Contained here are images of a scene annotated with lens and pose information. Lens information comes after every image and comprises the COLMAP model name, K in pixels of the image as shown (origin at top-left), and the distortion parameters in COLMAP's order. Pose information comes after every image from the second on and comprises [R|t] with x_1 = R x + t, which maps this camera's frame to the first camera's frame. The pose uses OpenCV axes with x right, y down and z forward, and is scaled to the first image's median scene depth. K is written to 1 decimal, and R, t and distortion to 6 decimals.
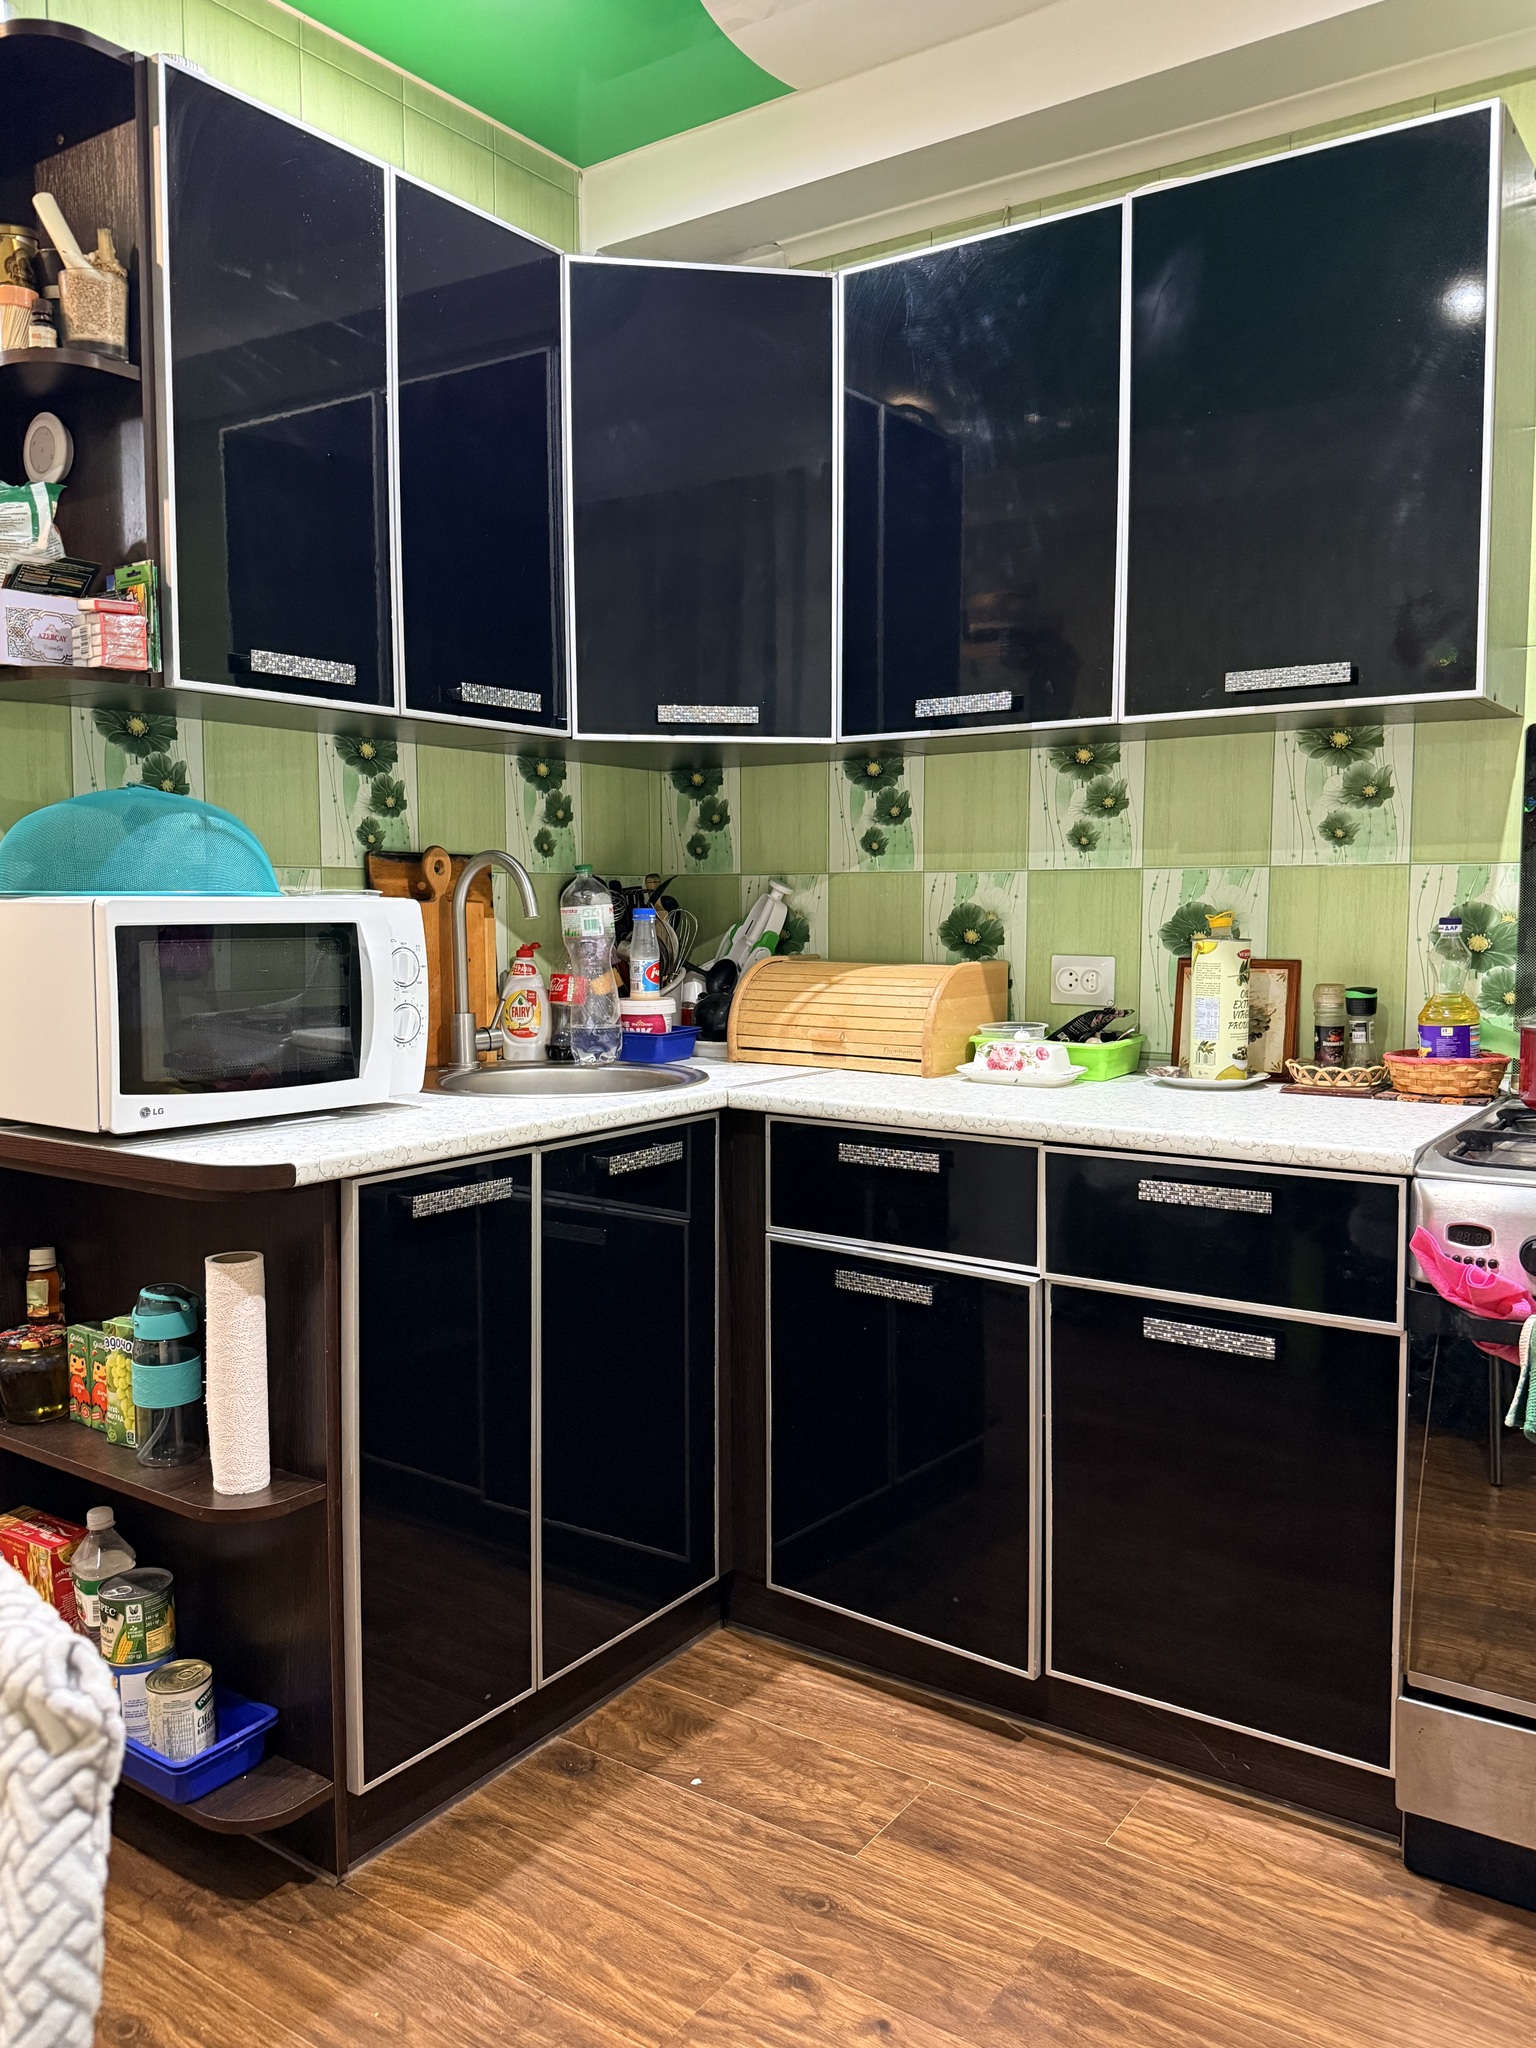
lens RADIAL K [[1554.9, 0, 744.8], [0, 1554.9, 998.5], [0, 0, 1]] dist [0.051076, -0.058261]
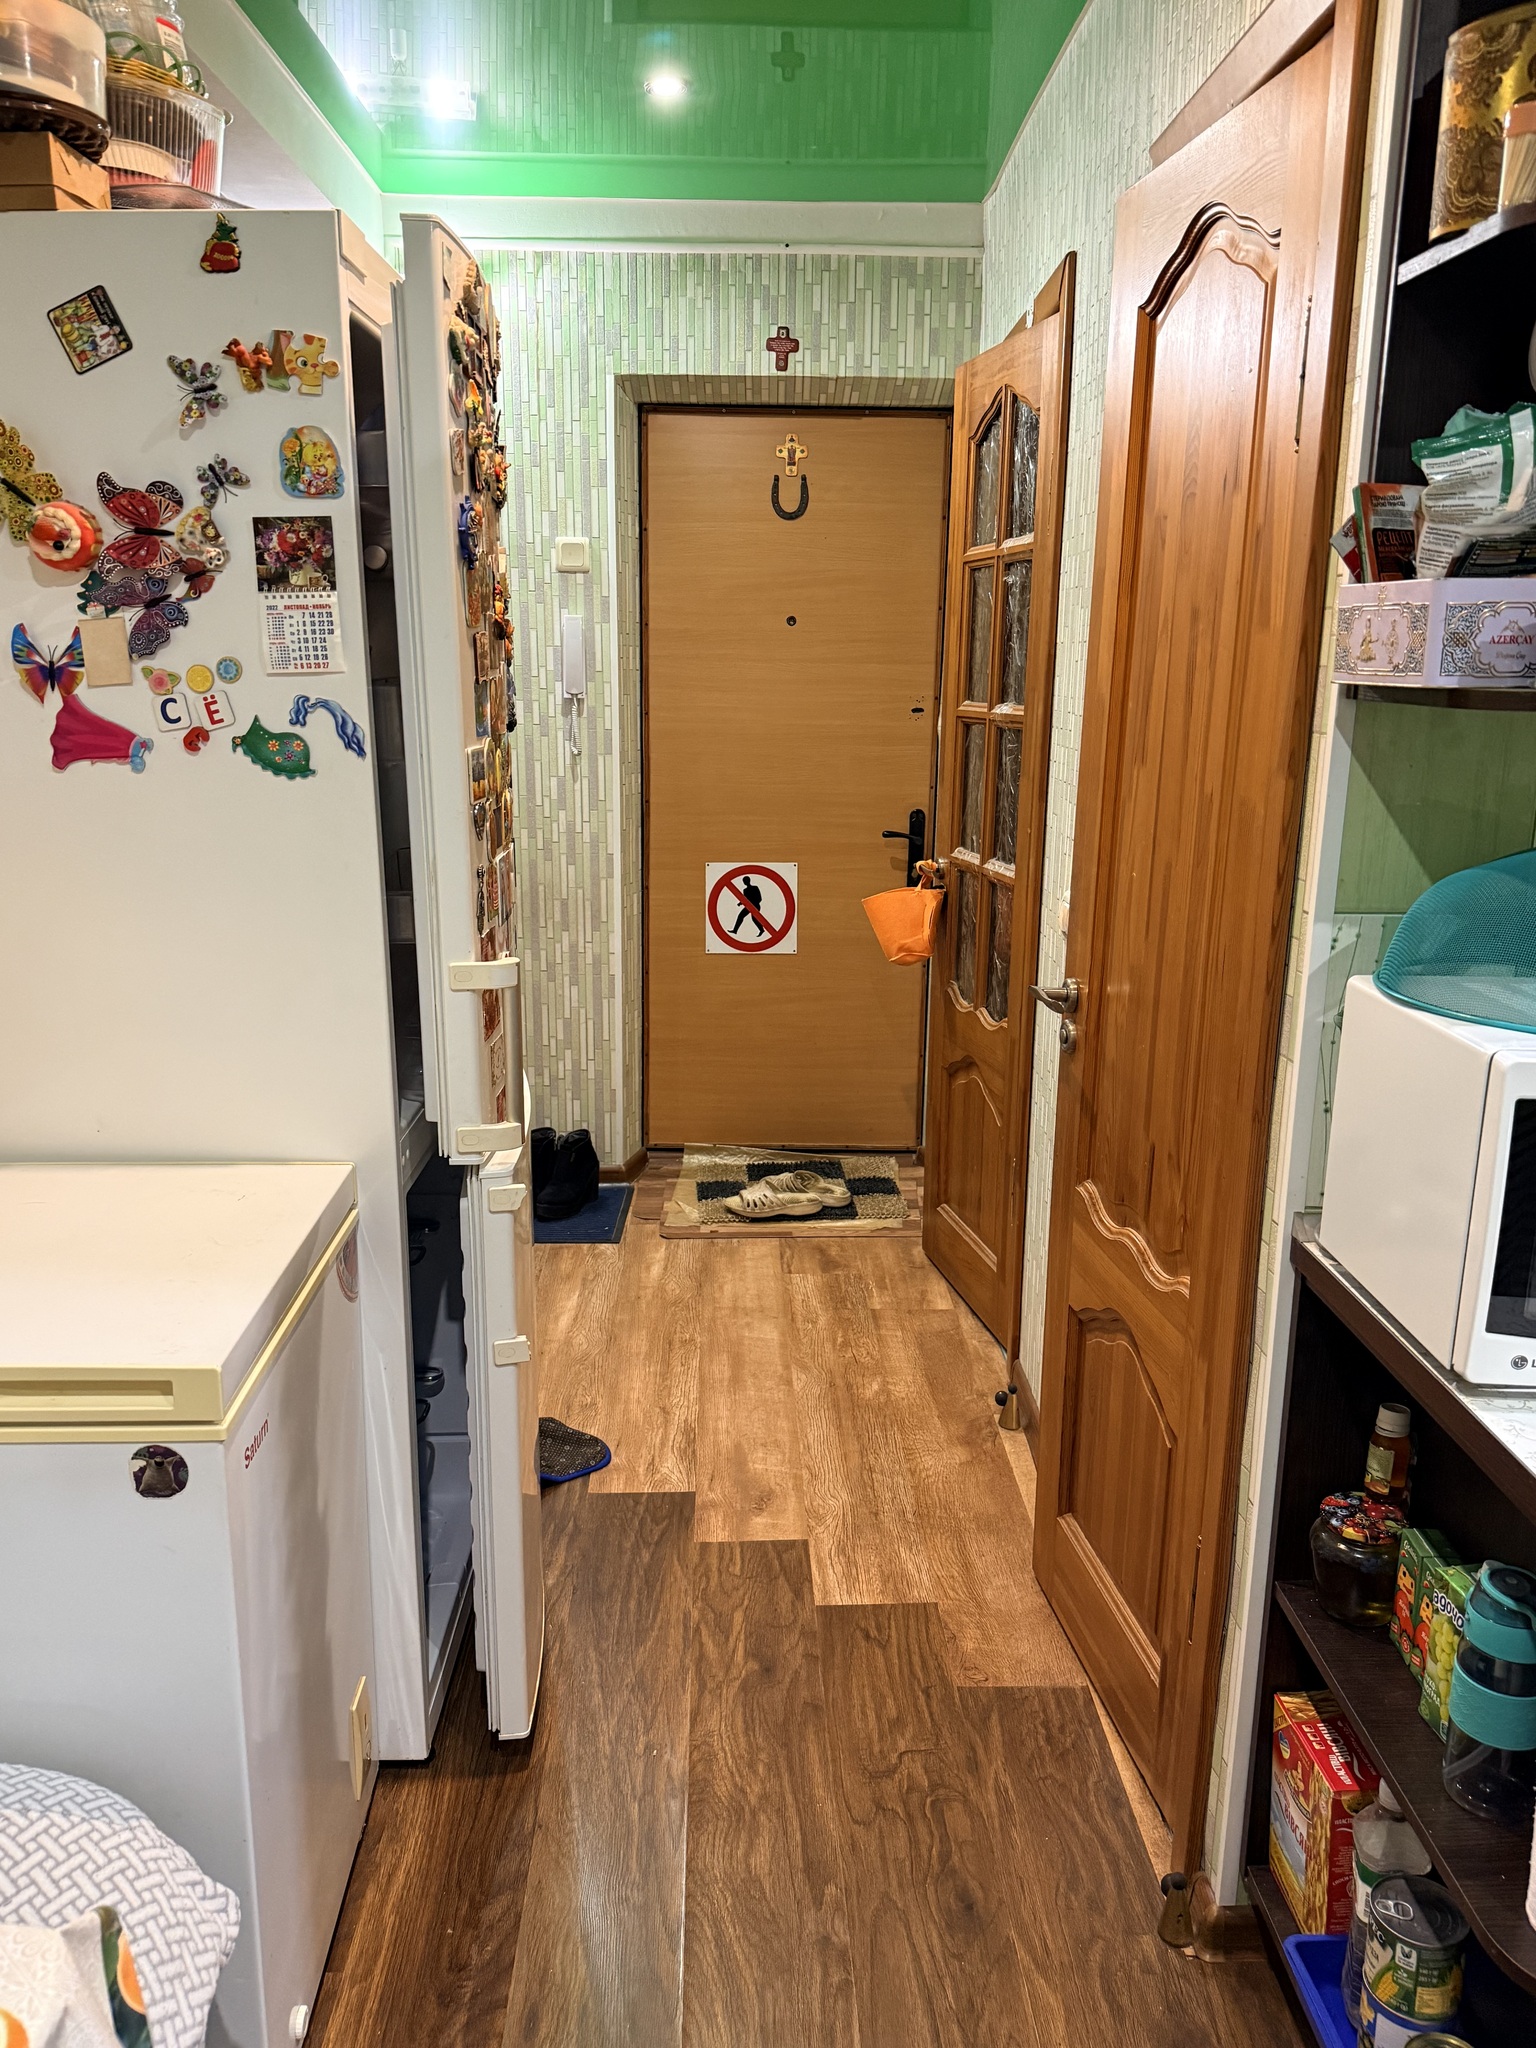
lens RADIAL K [[1554.9, 0, 763.5], [0, 1554.9, 1038.8], [0, 0, 1]] dist [0.051076, -0.058261]
pose [[0.599505, 0.205973, -0.773414, -0.077654], [-0.067304, 0.975870, 0.207720, -0.180807], [0.797536, -0.072476, 0.598902, 0.327011]]
